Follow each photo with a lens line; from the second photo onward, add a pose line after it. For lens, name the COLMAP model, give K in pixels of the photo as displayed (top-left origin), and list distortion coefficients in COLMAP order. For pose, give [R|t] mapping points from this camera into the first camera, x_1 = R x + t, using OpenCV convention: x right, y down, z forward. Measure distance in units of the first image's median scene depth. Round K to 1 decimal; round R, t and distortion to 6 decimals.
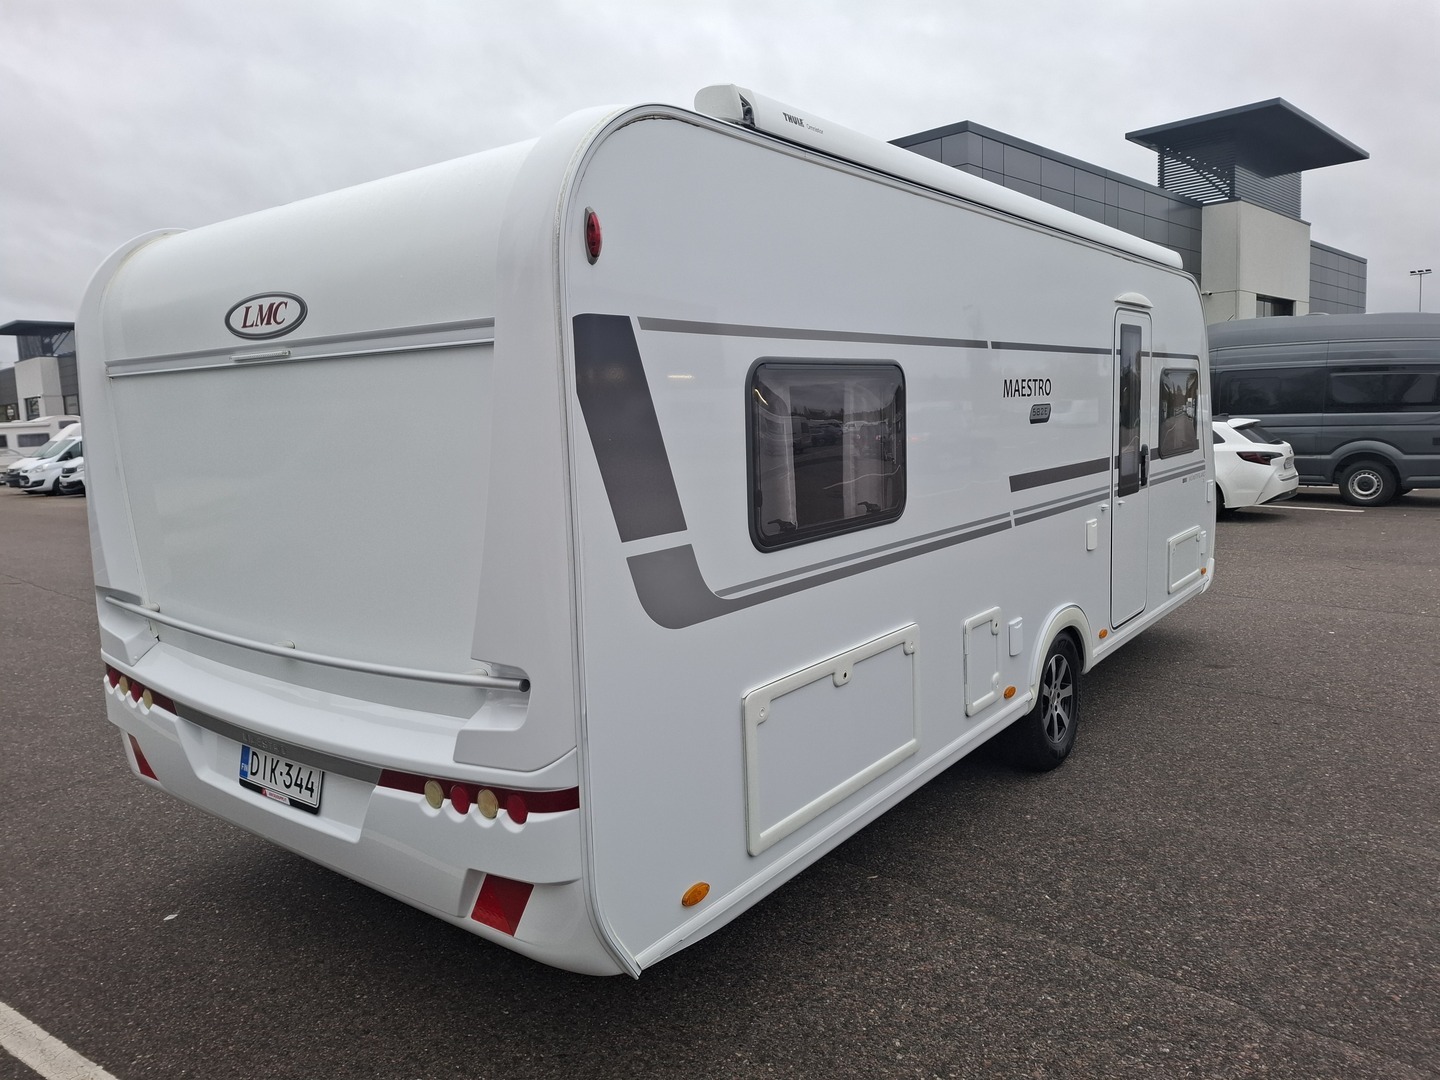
lens RADIAL K [[1015.0, 0, 725.9], [0, 1015.0, 511.9], [0, 0, 1]] dist [0.113124, -0.123411]
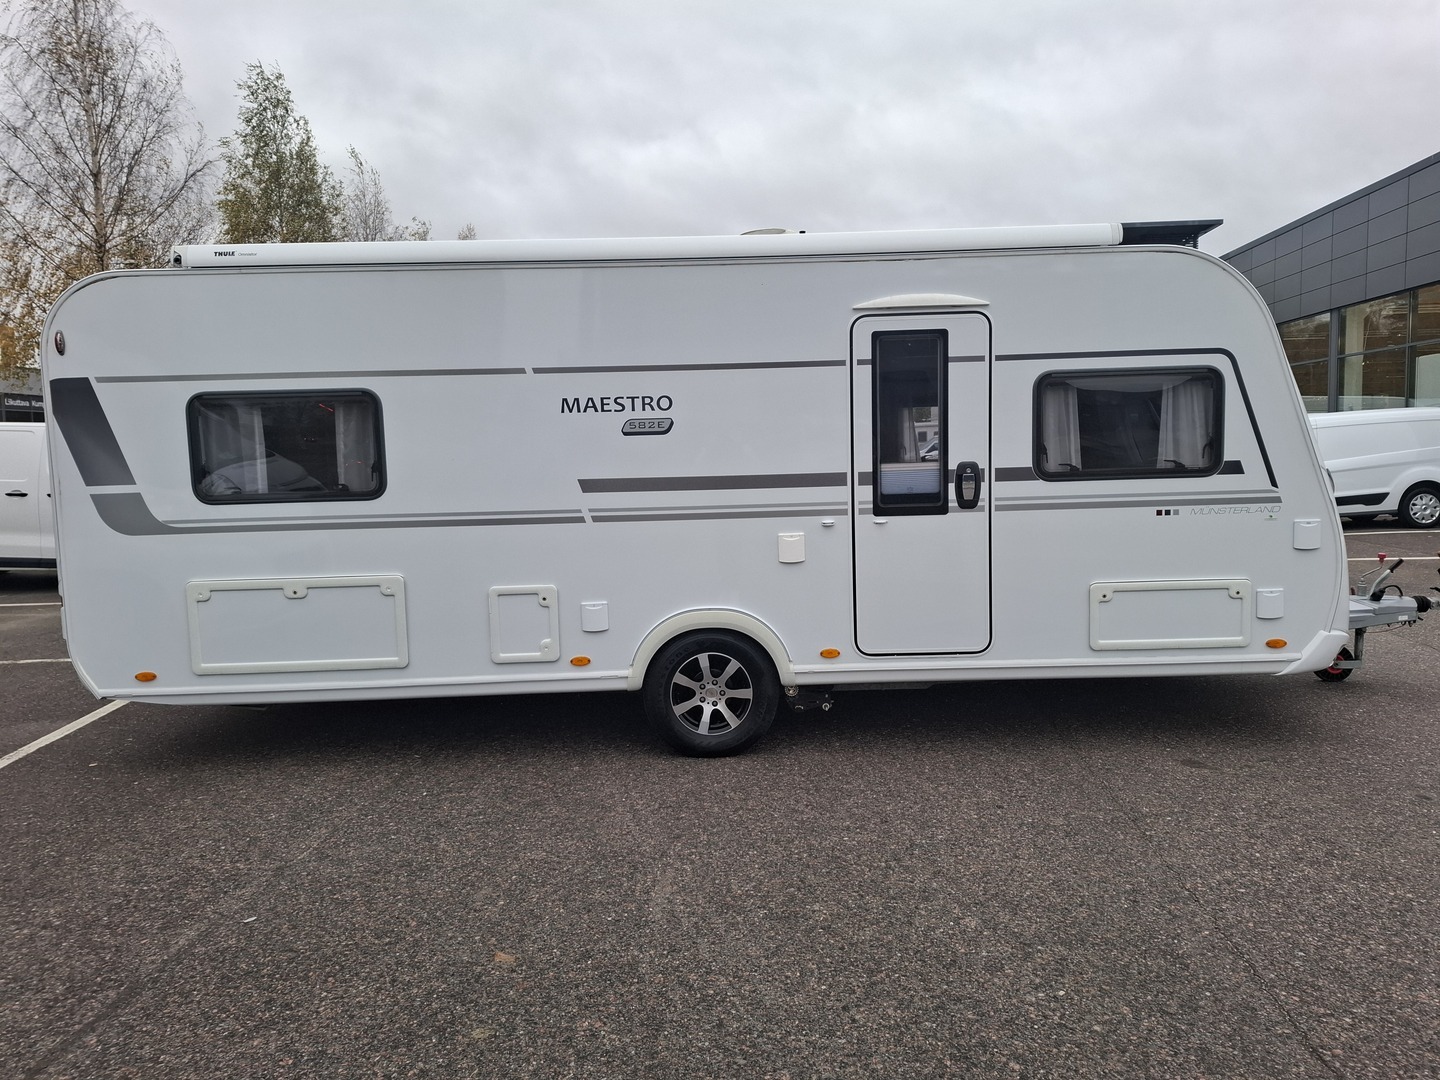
lens RADIAL K [[988.1, 0, 720.4], [0, 988.1, 517.8], [0, 0, 1]] dist [0.149185, -0.203288]
pose [[0.601631, 0.075833, -0.795166, 1.391805], [-0.076655, 0.996370, 0.037024, -0.048522], [0.795088, 0.038678, 0.605260, 0.465884]]
